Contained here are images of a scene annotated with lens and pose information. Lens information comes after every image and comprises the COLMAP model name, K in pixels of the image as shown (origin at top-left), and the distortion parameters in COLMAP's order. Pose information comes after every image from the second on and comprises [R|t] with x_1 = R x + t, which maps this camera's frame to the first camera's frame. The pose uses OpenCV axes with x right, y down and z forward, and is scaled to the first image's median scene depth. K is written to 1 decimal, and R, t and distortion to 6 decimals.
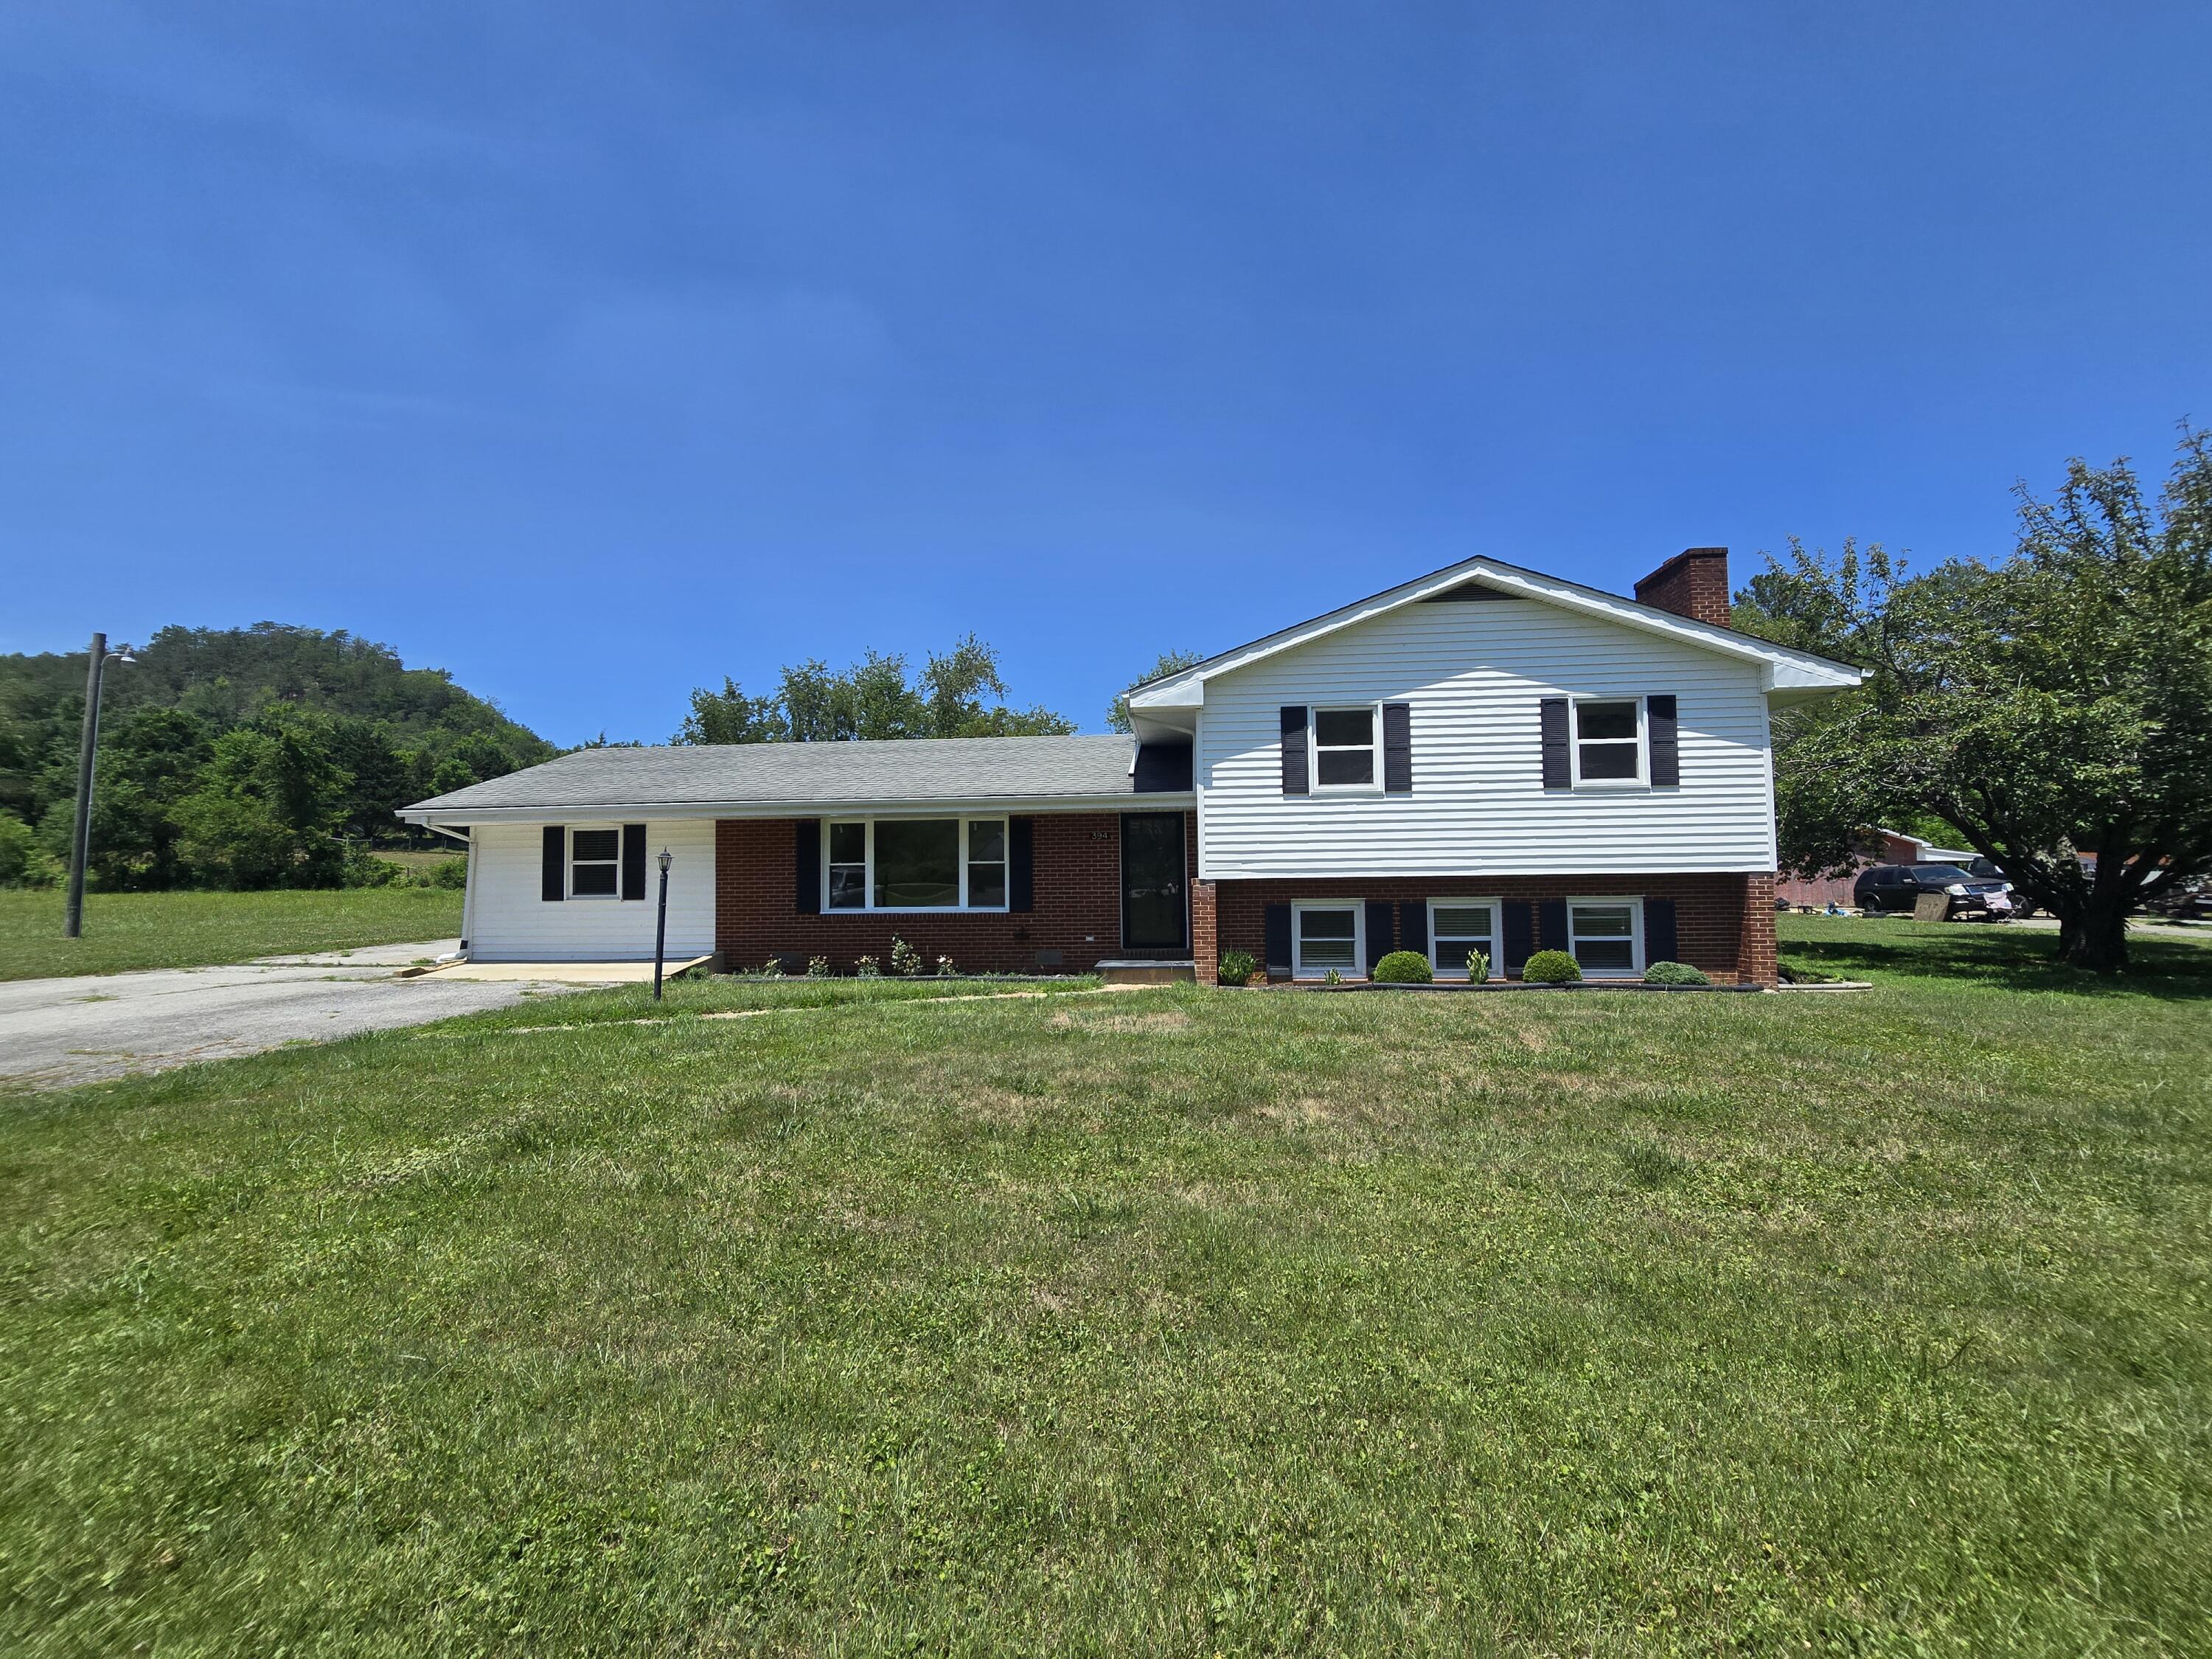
lens RADIAL K [[898.2, 0, 1107.9], [0, 898.2, 824.0], [0, 0, 1]] dist [-0.001006, 0.000195]
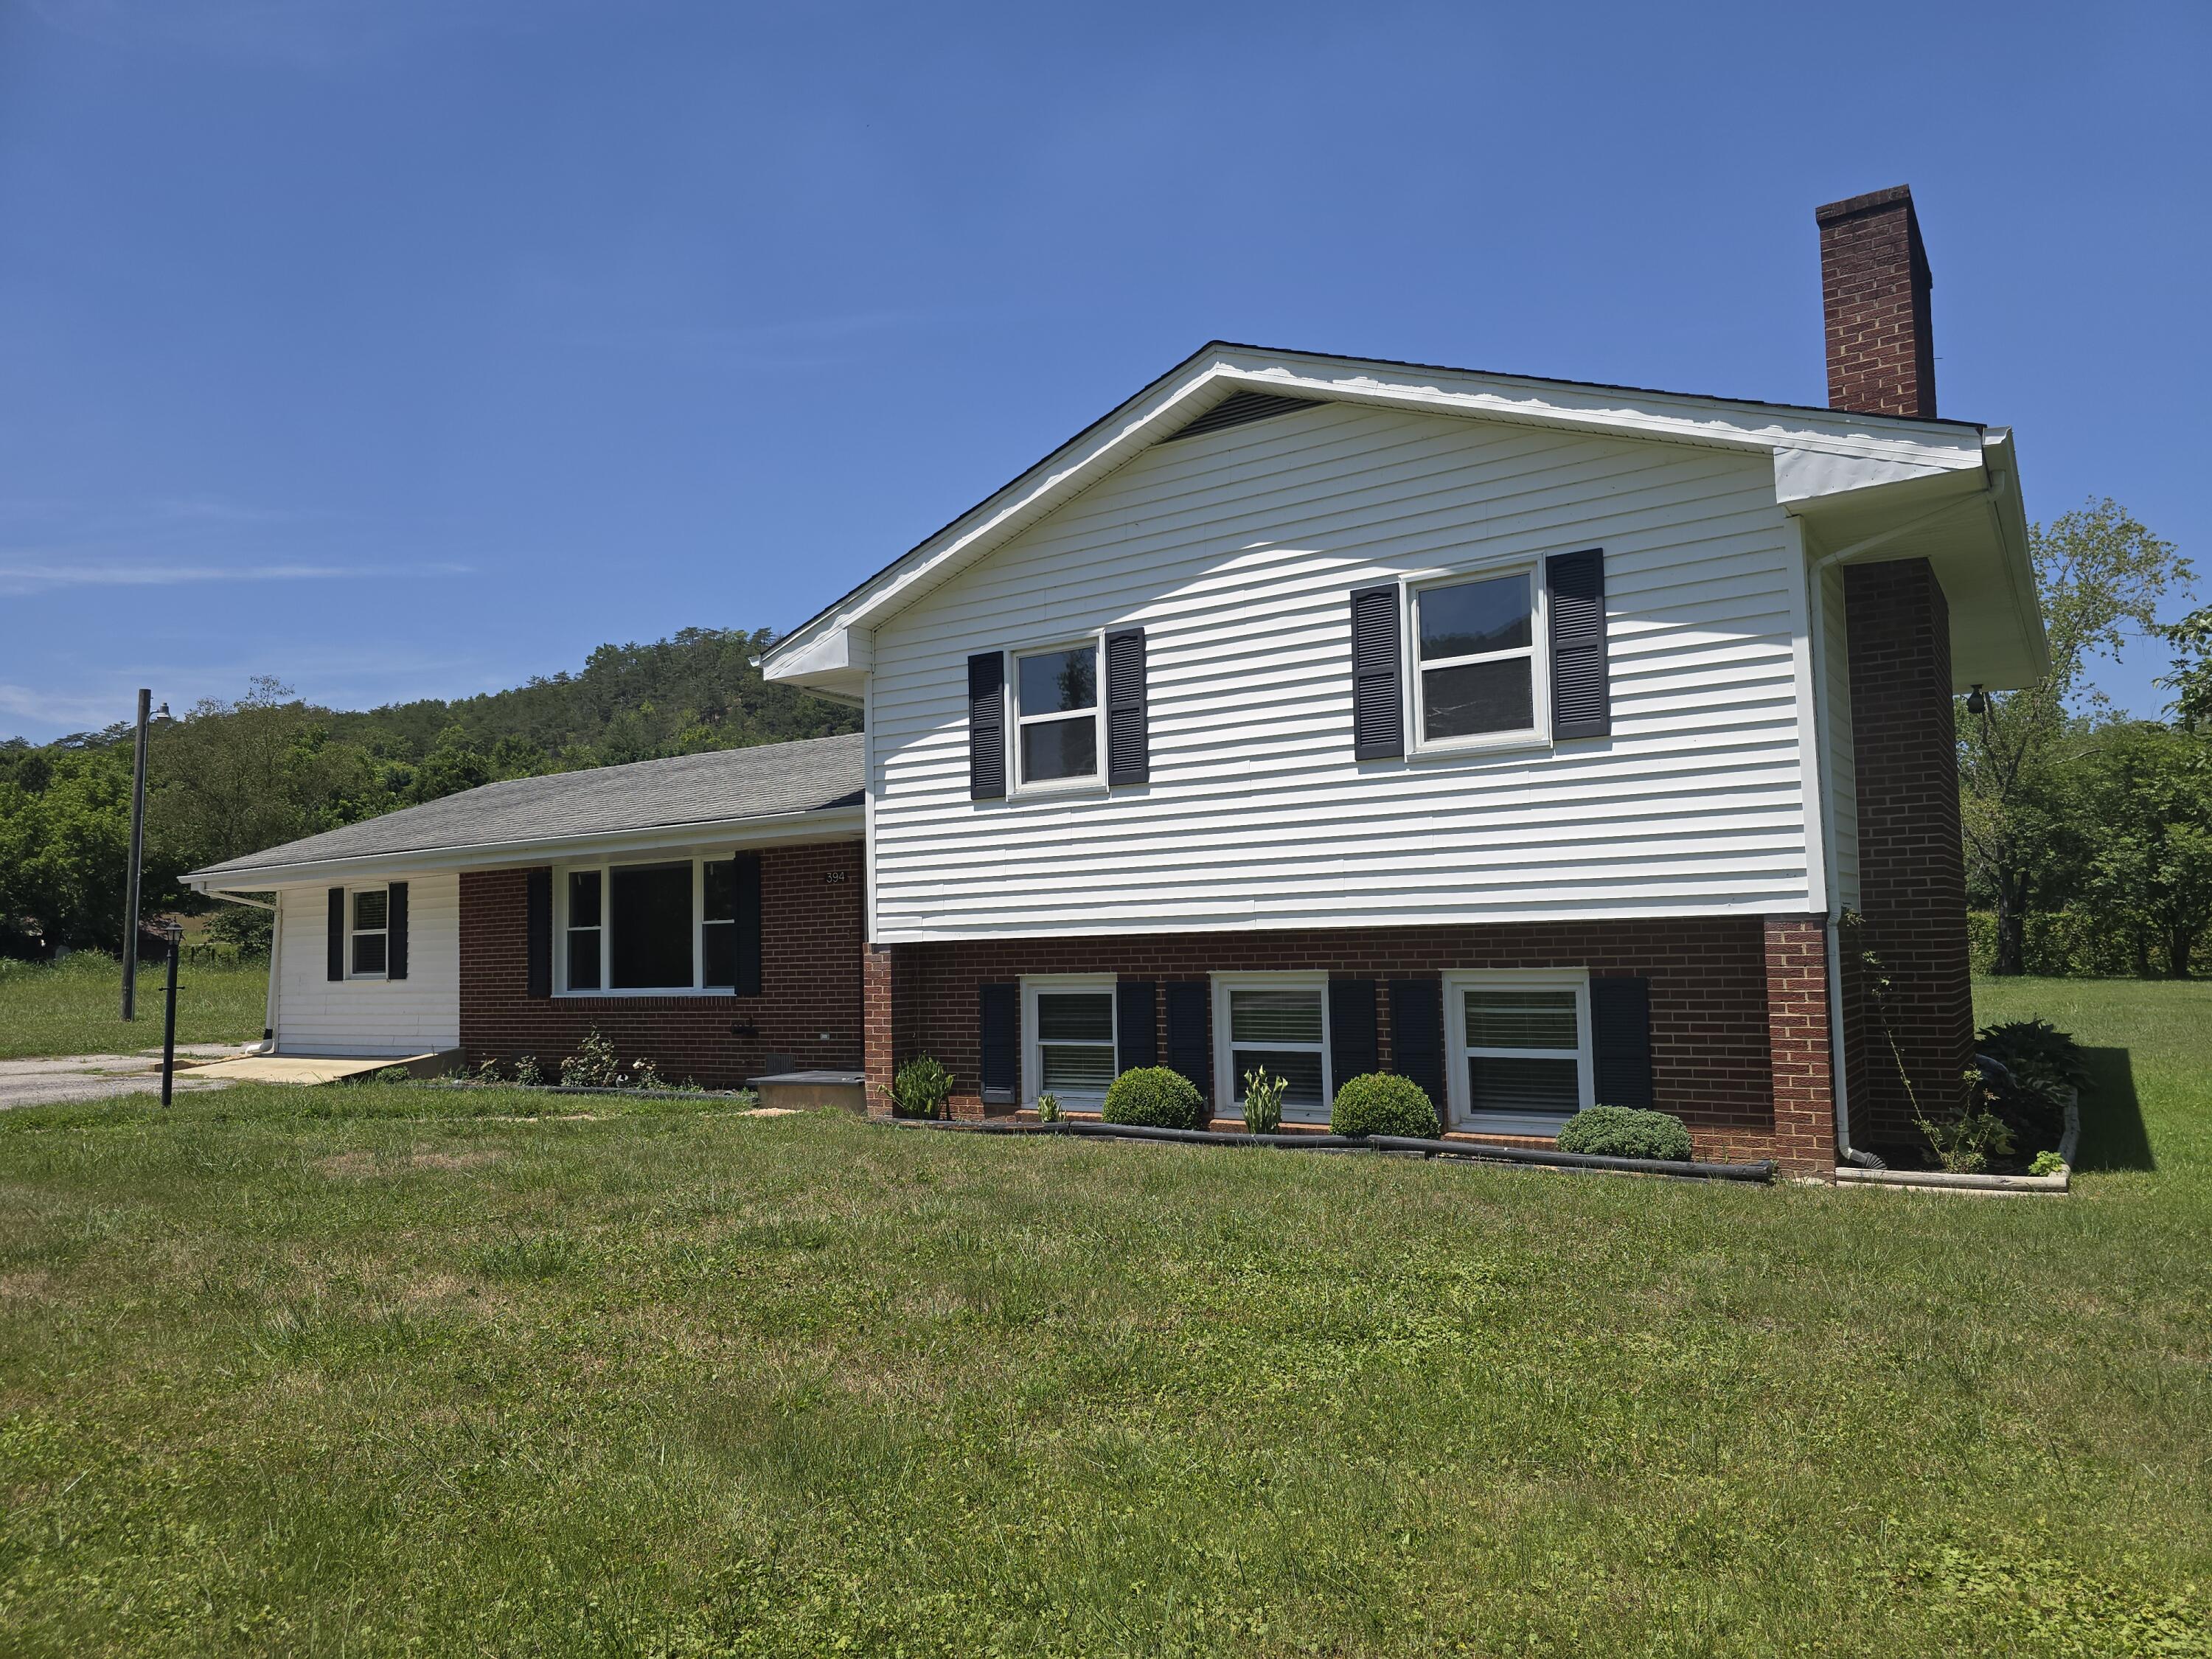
lens RADIAL K [[1459.2, 0, 1108.0], [0, 1459.2, 842.0], [0, 0, 1]] dist [0.051071, -0.003229]
pose [[0.884678, -0.045468, -0.463980, 0.727572], [0.045040, 0.998913, -0.012011, 0.009977], [0.464022, -0.010272, 0.885764, 0.175679]]
